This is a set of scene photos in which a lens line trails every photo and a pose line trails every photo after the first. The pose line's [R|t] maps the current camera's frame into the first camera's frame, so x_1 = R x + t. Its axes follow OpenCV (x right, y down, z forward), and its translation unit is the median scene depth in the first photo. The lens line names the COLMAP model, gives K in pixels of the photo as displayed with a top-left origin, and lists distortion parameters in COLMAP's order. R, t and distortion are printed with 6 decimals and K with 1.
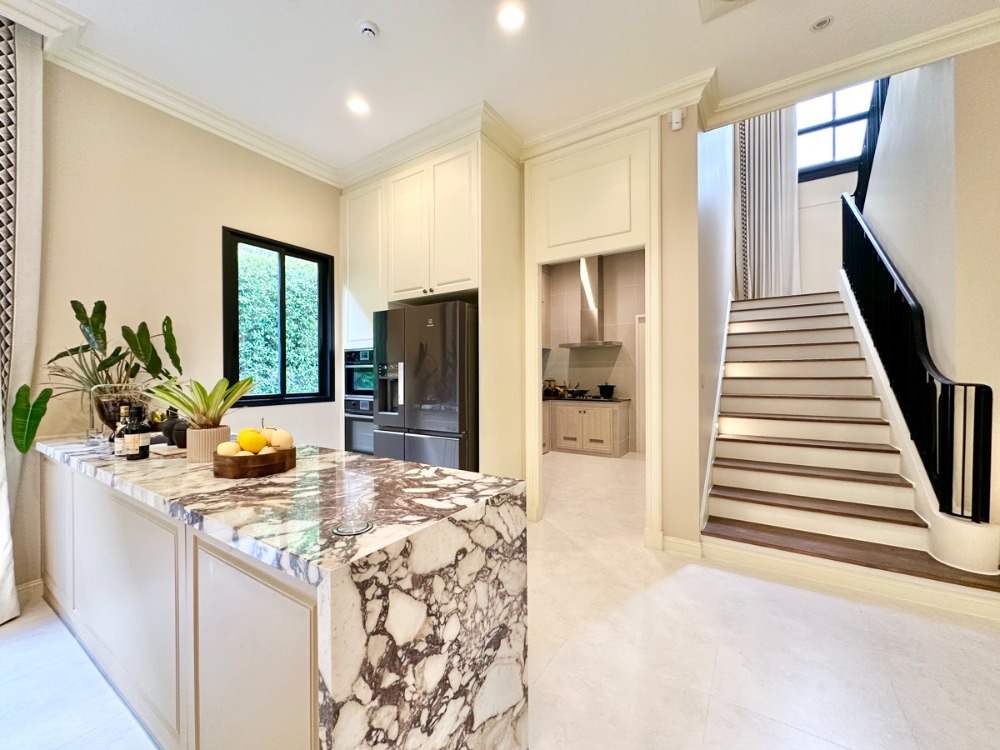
lens RADIAL K [[396.0, 0, 501.6], [0, 396.0, 376.5], [0, 0, 1]] dist [-0.000855, 0.000305]
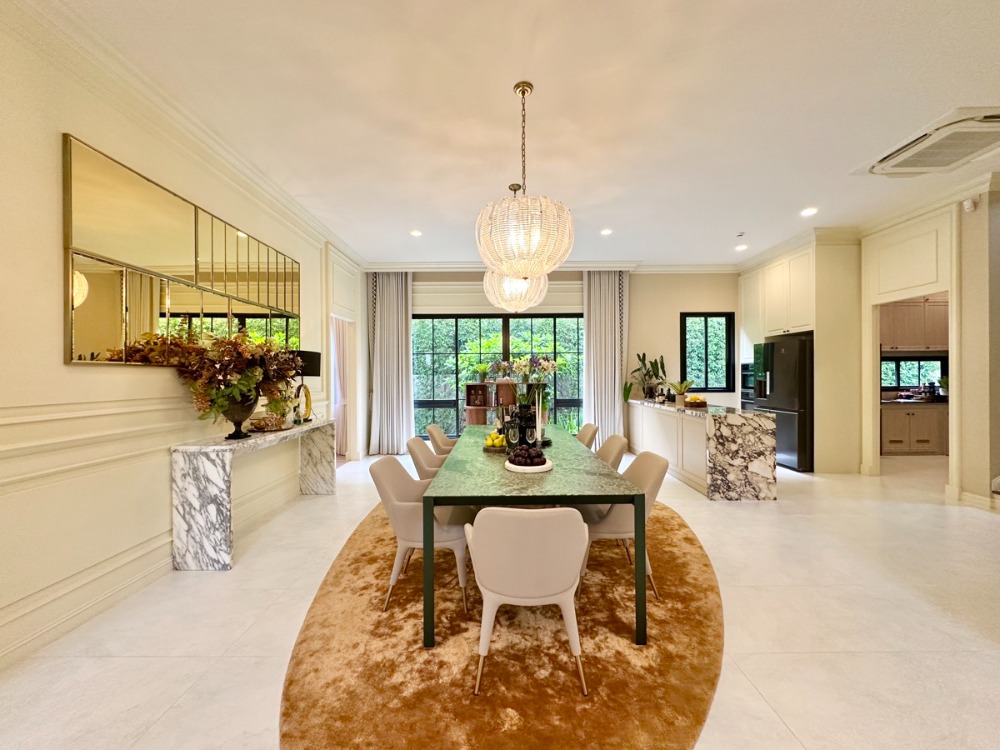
lens RADIAL K [[396.0, 0, 499.7], [0, 396.0, 375.4], [0, 0, 1]] dist [-0.000855, 0.000305]
pose [[0.537604, 0.002394, -0.843194, 0.677093], [-0.000818, 0.999997, 0.002318, -0.023551], [0.843197, -0.000557, 0.537604, -1.131097]]
